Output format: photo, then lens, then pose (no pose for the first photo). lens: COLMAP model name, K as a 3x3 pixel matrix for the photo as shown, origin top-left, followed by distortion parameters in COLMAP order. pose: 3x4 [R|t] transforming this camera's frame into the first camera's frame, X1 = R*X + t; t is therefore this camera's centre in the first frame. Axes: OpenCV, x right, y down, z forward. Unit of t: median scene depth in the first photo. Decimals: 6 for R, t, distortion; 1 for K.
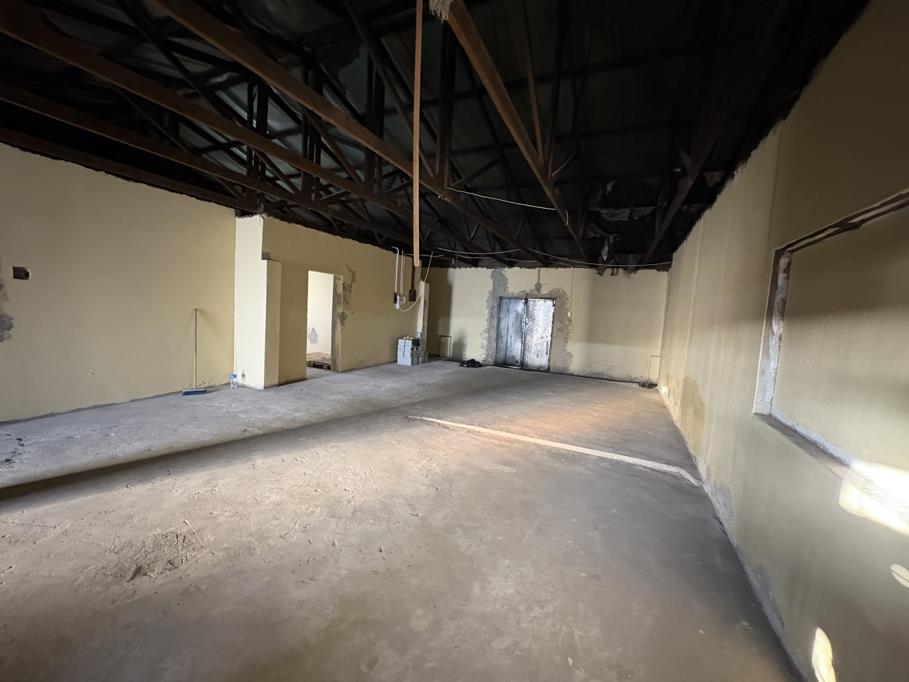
lens RADIAL K [[364.4, 0, 458.0], [0, 364.4, 338.2], [0, 0, 1]] dist [-0.000515, 0.000350]
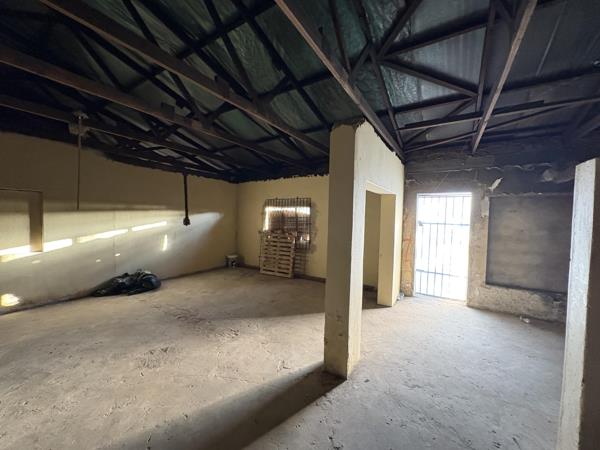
lens RADIAL K [[240.5, 0, 298.3], [0, 240.5, 226.3], [0, 0, 1]] dist [-0.000515, 0.000350]
pose [[-0.987915, -0.080675, 0.132349, -0.559817], [-0.063586, 0.989654, 0.128617, -0.108659], [-0.141355, 0.118647, -0.982823, 0.691505]]
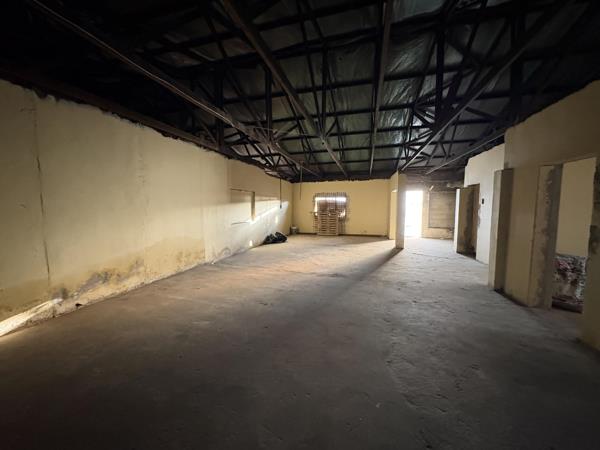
lens RADIAL K [[240.5, 0, 300.4], [0, 240.5, 224.2], [0, 0, 1]] dist [-0.000515, 0.000350]
pose [[-0.988532, -0.042128, -0.145013, 0.134663], [-0.064235, 0.986395, 0.151322, -0.116946], [0.136665, 0.158902, -0.977790, 1.501969]]
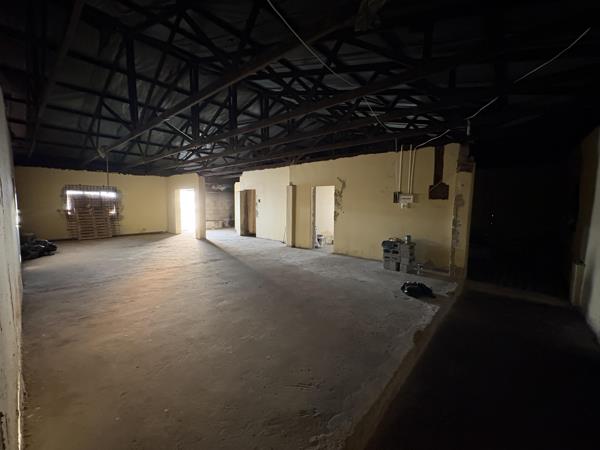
lens RADIAL K [[240.5, 0, 300.4], [0, 240.5, 225.8], [0, 0, 1]] dist [-0.000515, 0.000350]
pose [[-0.276934, 0.030460, -0.960406, 0.736344], [-0.104437, 0.992622, 0.061597, -0.068906], [0.955196, 0.117361, -0.271710, 1.339438]]
